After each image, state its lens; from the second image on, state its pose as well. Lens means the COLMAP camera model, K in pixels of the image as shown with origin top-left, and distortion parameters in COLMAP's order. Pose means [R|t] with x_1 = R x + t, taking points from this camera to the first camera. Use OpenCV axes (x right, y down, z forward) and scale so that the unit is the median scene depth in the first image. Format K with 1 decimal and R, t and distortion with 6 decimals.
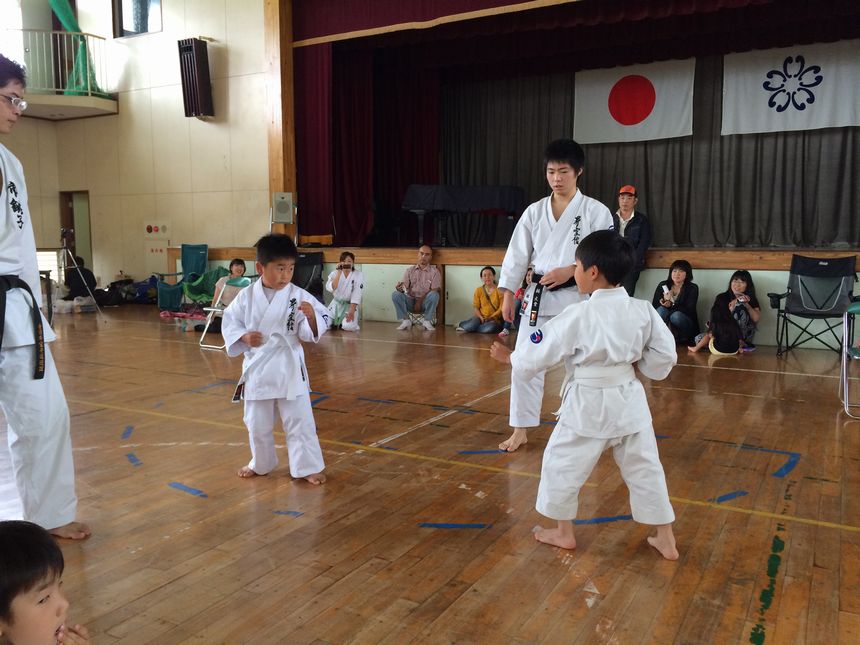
lens RADIAL K [[740.2, 0, 430.0], [0, 740.2, 322.5], [0, 0, 1]] dist [0.075507, -0.116753]
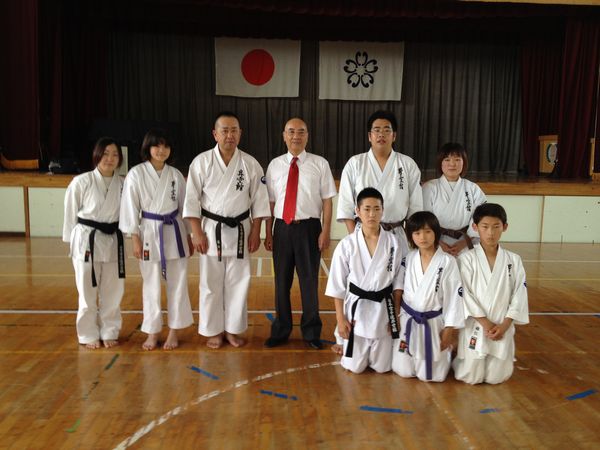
lens RADIAL K [[560.2, 0, 300.0], [0, 560.2, 225.0], [0, 0, 1]] dist [0.137484, -0.258984]
pose [[0.831316, -0.040604, 0.554315, -0.278446], [0.034345, 0.999175, 0.021683, -0.028377], [-0.554738, 0.001013, 0.832024, 0.099462]]
